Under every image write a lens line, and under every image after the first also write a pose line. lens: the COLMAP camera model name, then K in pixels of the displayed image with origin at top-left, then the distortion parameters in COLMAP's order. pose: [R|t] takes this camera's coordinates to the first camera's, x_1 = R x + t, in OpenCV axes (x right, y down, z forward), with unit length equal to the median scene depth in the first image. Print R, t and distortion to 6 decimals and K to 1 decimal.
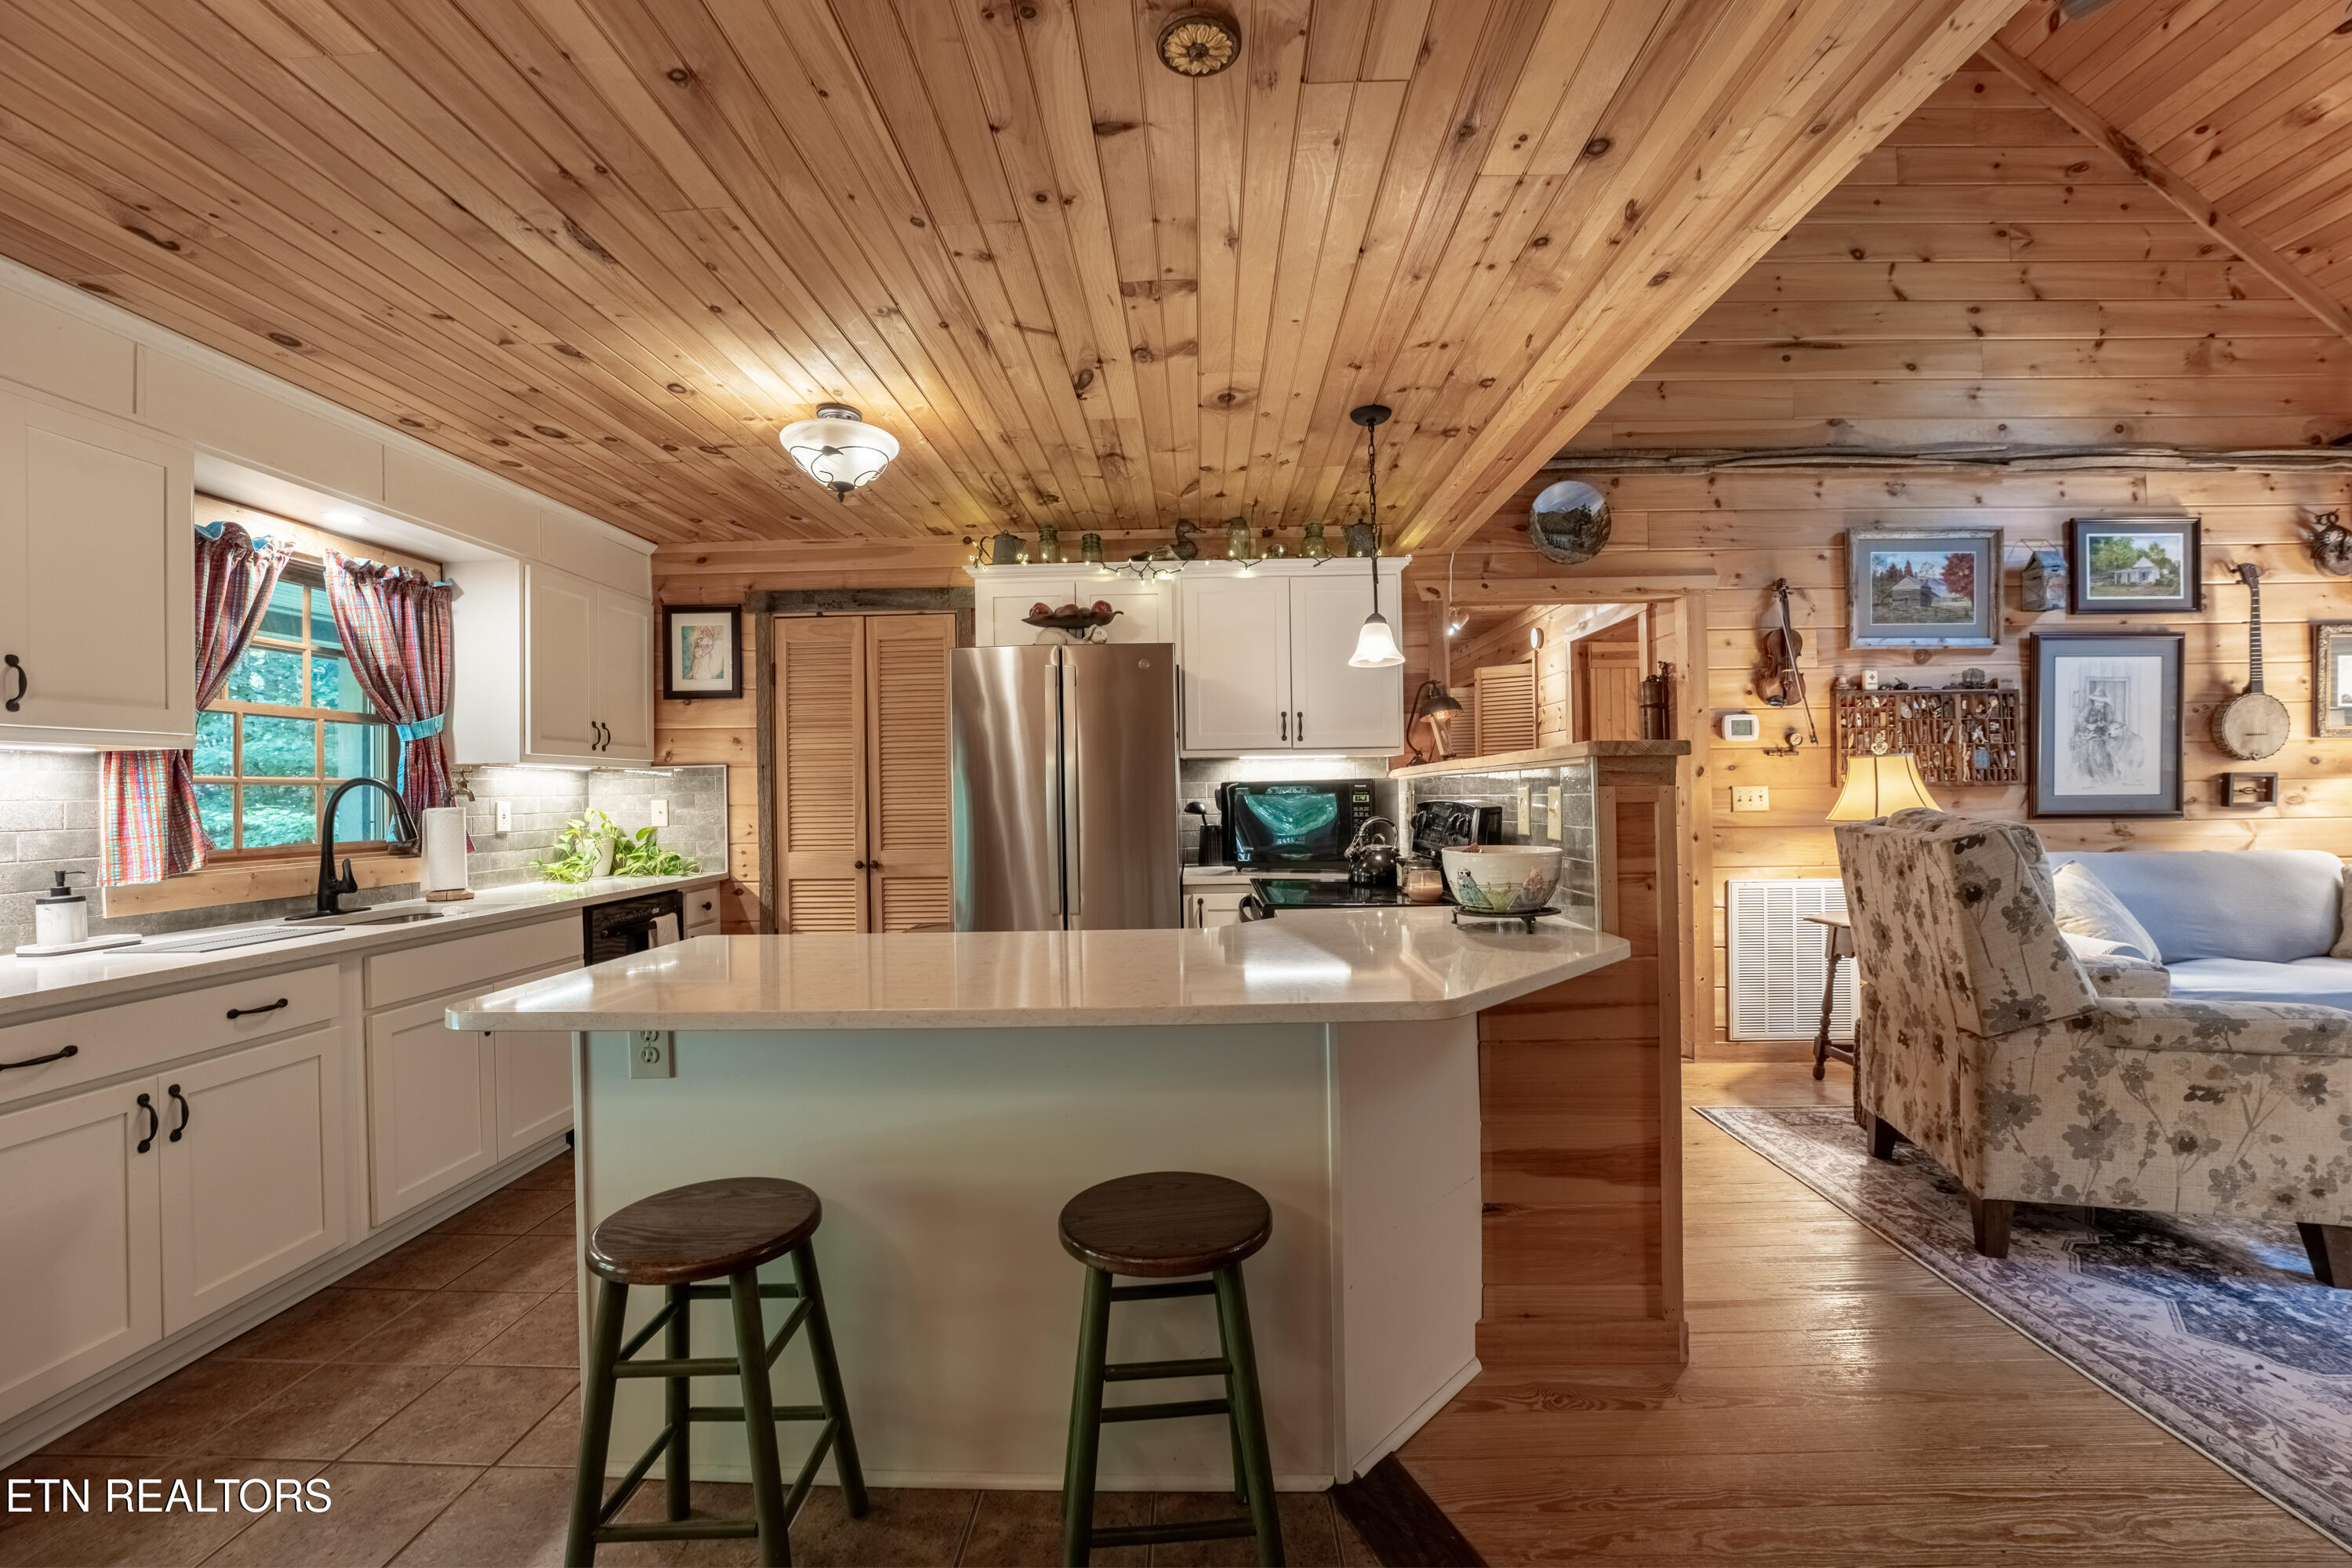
lens RADIAL K [[949.4, 0, 1178.6], [0, 949.4, 780.1], [0, 0, 1]] dist [-0.027052, 0.002472]
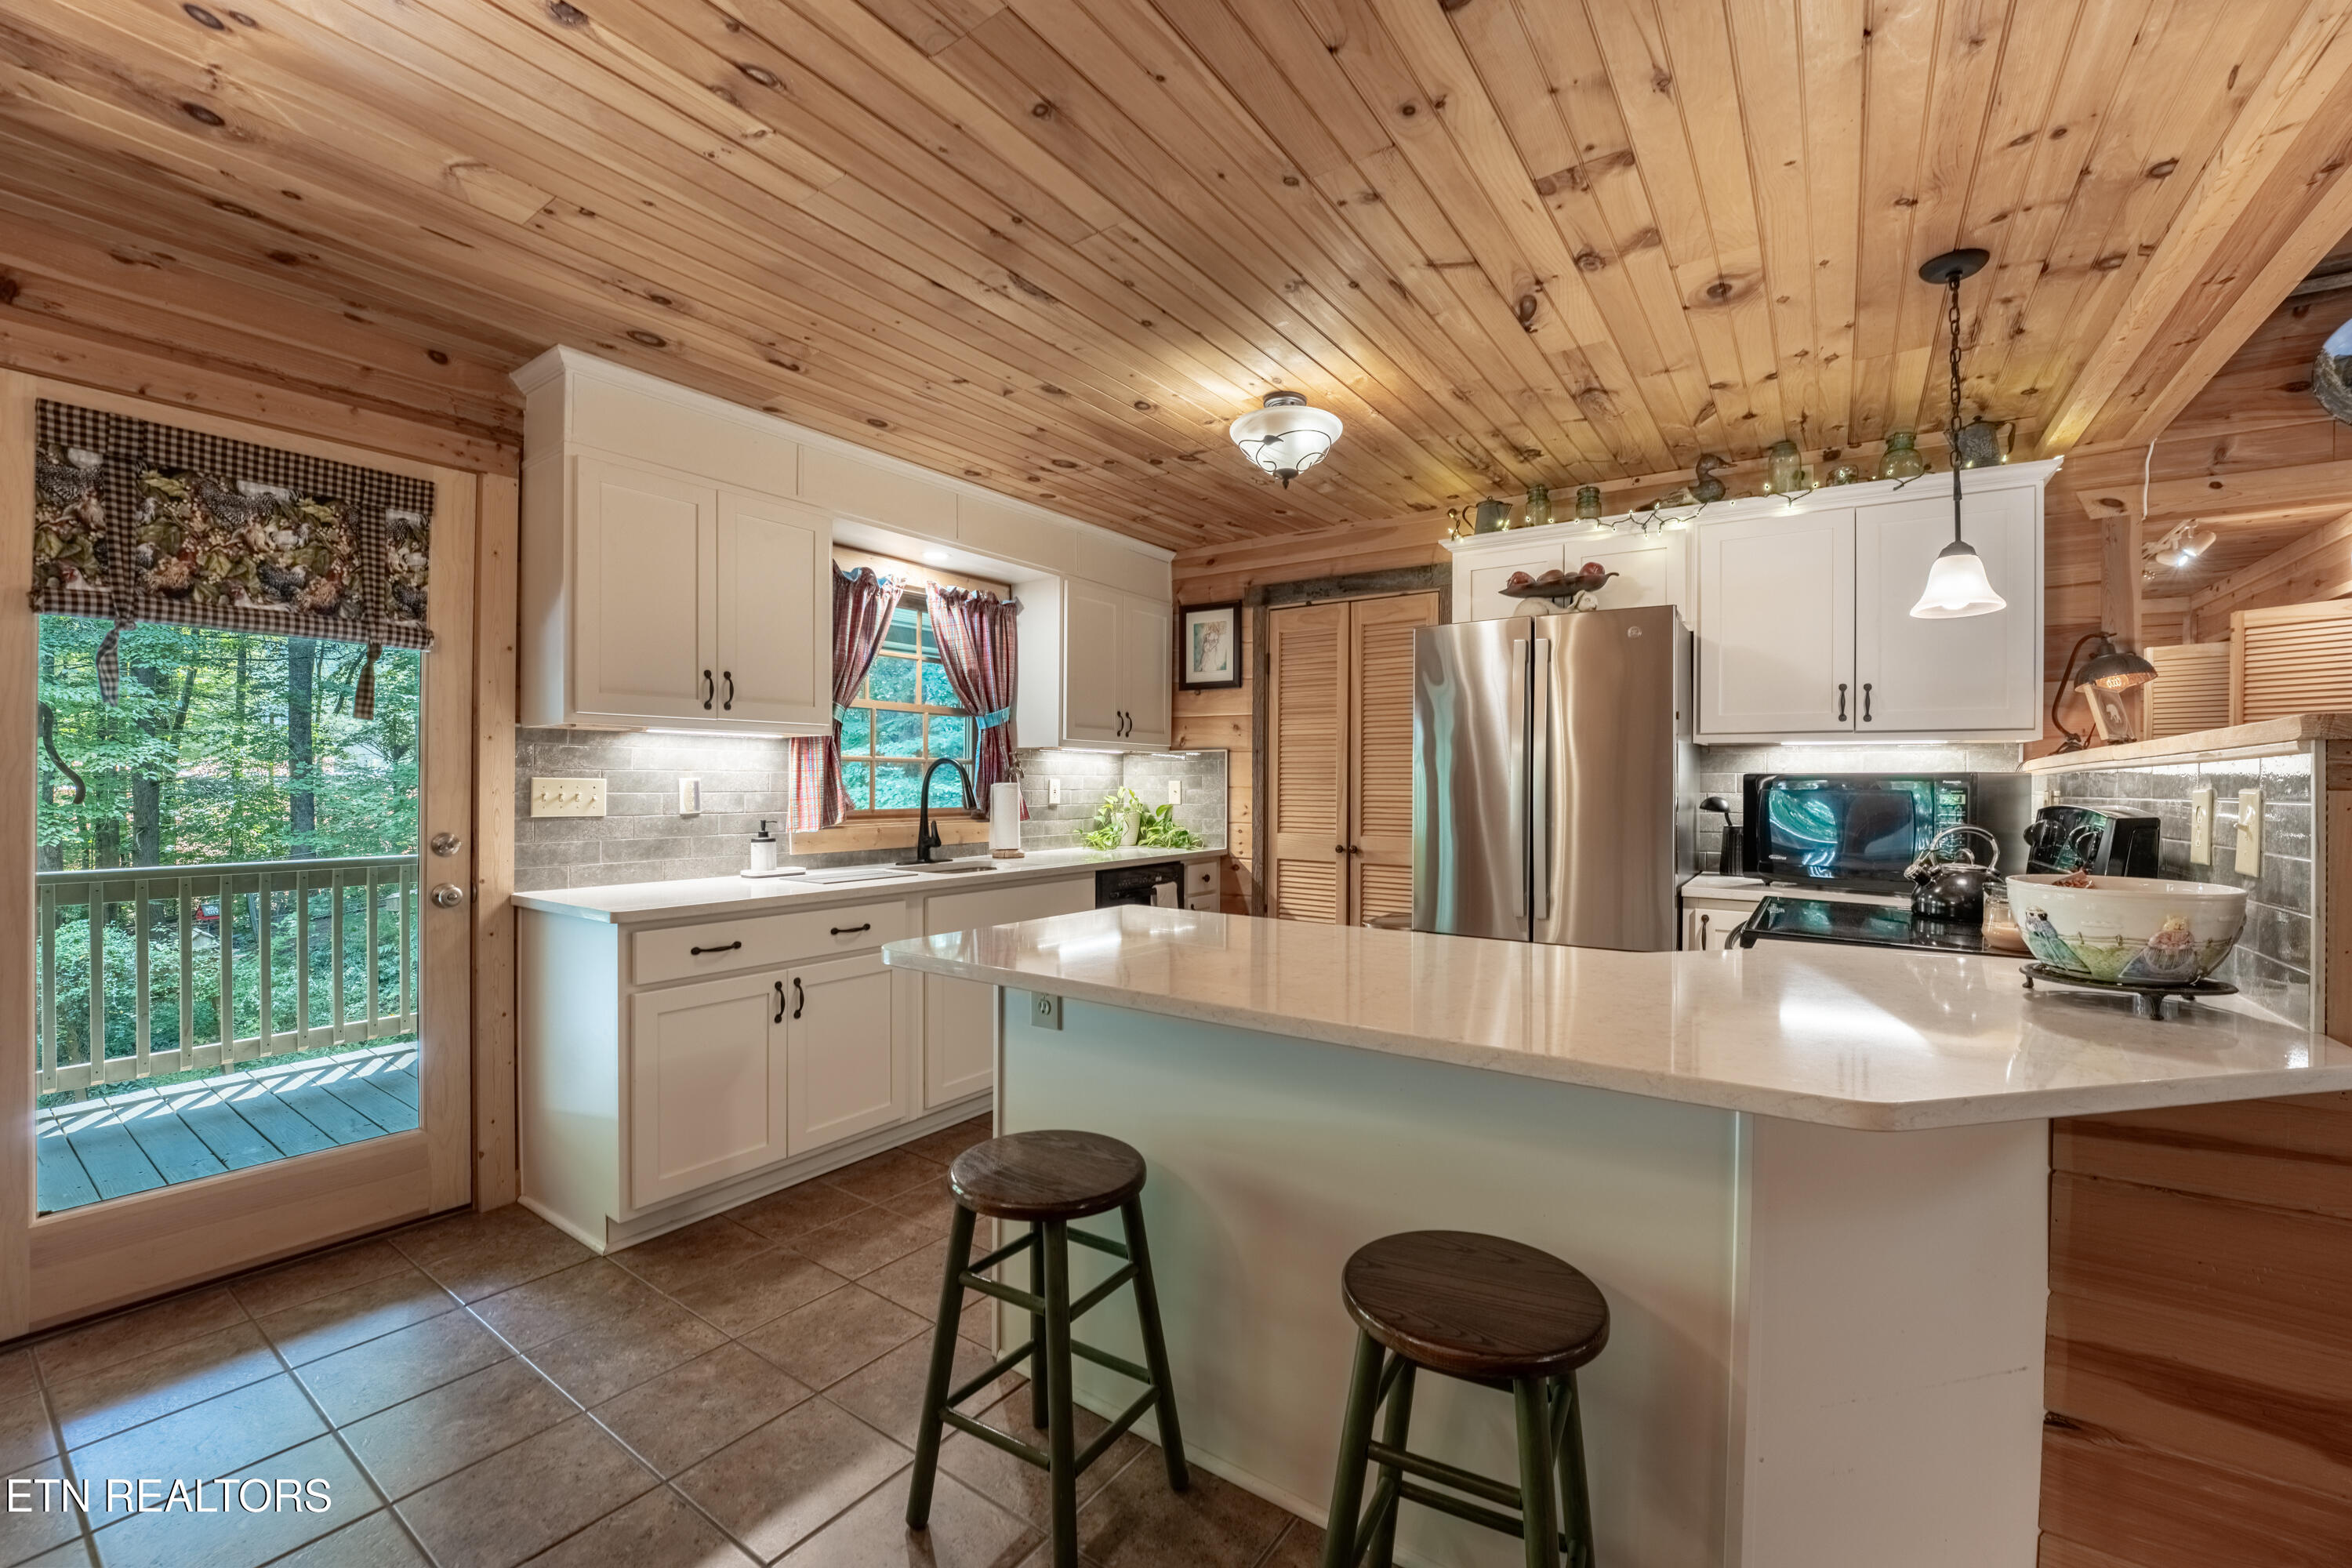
lens RADIAL K [[951.3, 0, 1176.8], [0, 951.3, 782.4], [0, 0, 1]] dist [-0.026394, 0.001089]
pose [[0.835174, 0.022905, -0.549509, 0.104172], [-0.013784, 0.999690, 0.020720, -0.000237], [0.549813, -0.009730, 0.835231, 0.081345]]
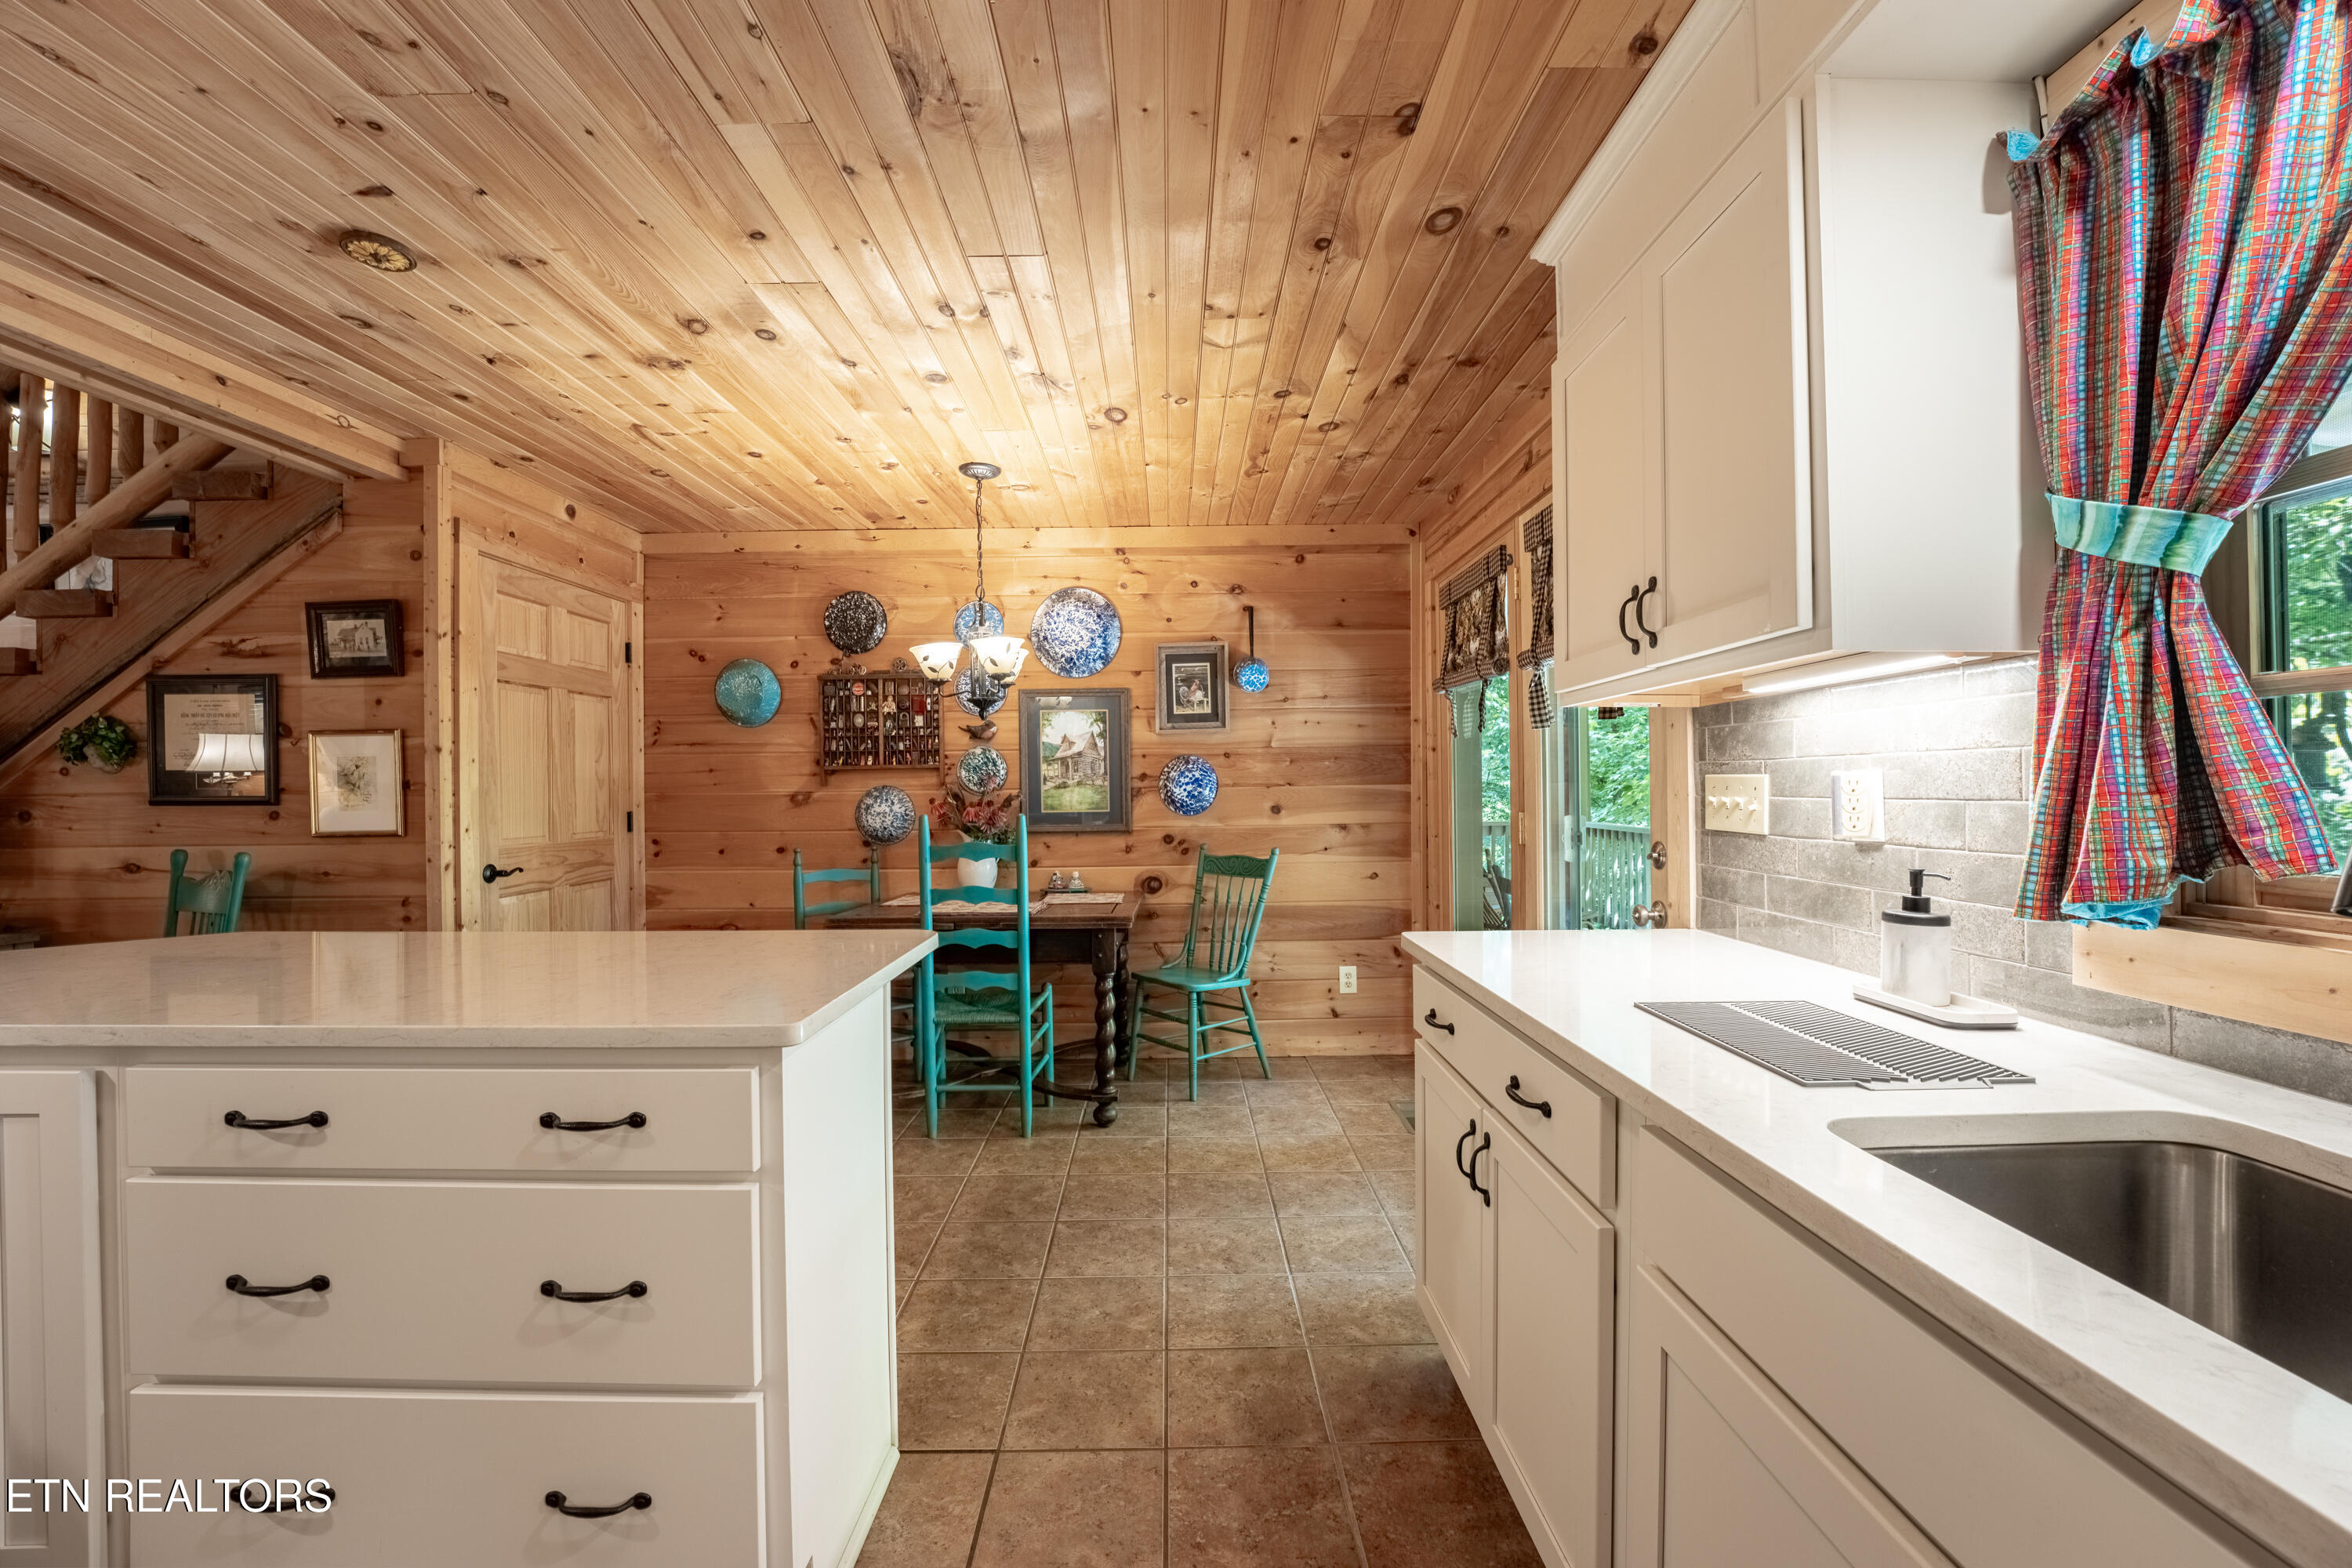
lens RADIAL K [[951.3, 0, 1176.8], [0, 951.3, 782.4], [0, 0, 1]] dist [-0.026394, 0.001089]
pose [[-0.998970, 0.025857, -0.037299, -0.525987], [0.026500, 0.999507, -0.016839, 0.029433], [0.036846, -0.017810, -0.999162, 1.155293]]
